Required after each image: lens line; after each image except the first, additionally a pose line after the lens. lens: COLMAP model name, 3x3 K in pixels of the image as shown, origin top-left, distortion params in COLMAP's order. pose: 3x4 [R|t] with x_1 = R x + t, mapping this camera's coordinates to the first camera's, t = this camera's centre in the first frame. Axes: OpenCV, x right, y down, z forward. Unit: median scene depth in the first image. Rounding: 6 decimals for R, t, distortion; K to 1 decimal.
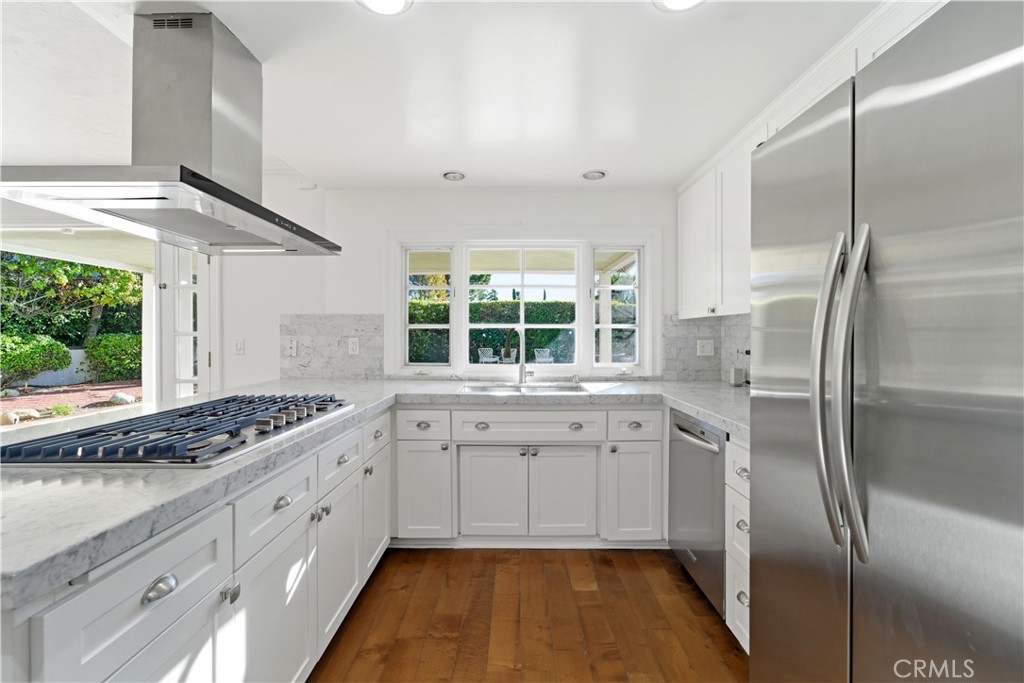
lens RADIAL K [[423.7, 0, 508.0], [0, 423.7, 337.5], [0, 0, 1]] dist [-0.014022, 0.007932]
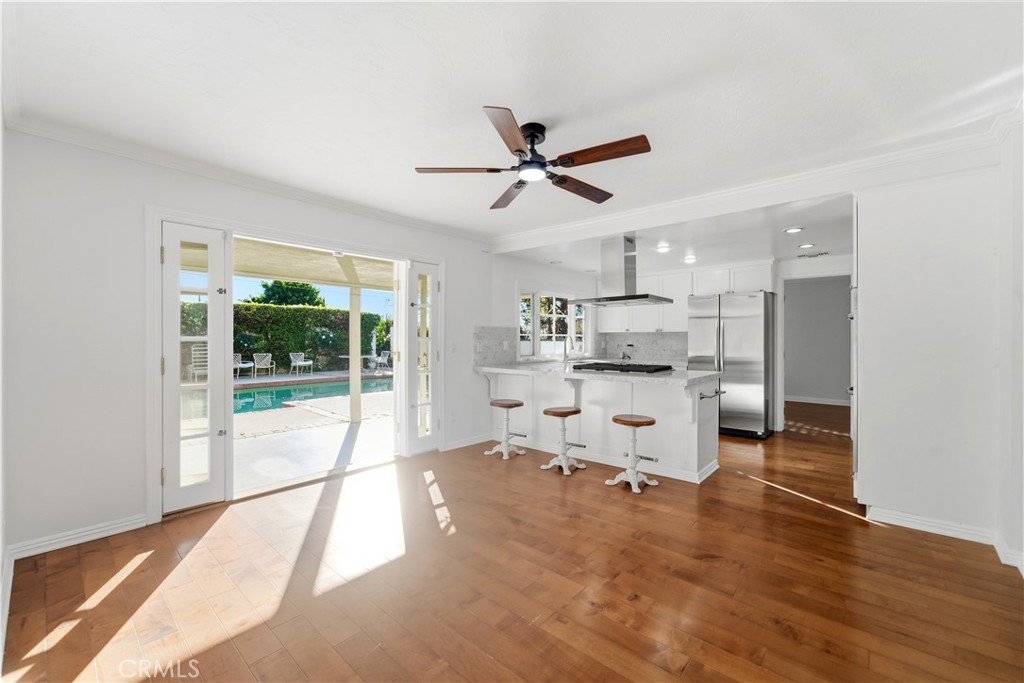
lens RADIAL K [[423.7, 0, 508.0], [0, 423.7, 337.5], [0, 0, 1]] dist [-0.014022, 0.007932]
pose [[0.651720, 0.002508, 0.758455, -1.737706], [0.005579, 0.999952, -0.008100, 0.000997], [-0.758439, 0.009511, 0.651675, -0.170247]]
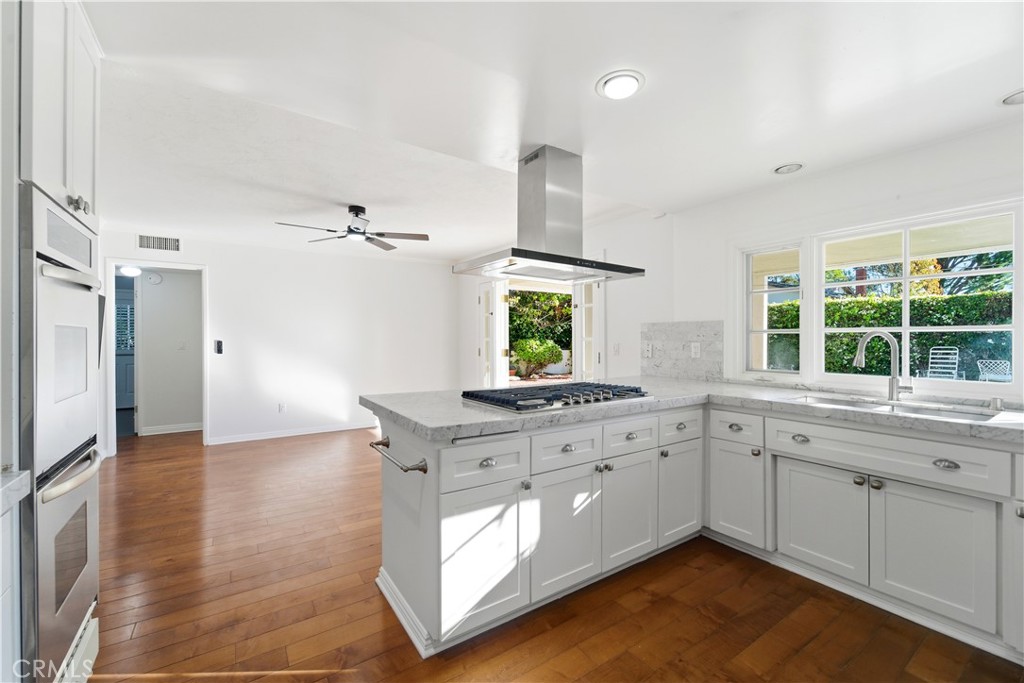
lens RADIAL K [[424.2, 0, 520.7], [0, 424.2, 339.0], [0, 0, 1]] dist [0.000051, 0.021480]
pose [[0.604791, -0.000516, -0.796384, 0.245071], [-0.007281, 0.999954, -0.006177, 0.001635], [0.796351, 0.009535, 0.604760, -0.034249]]
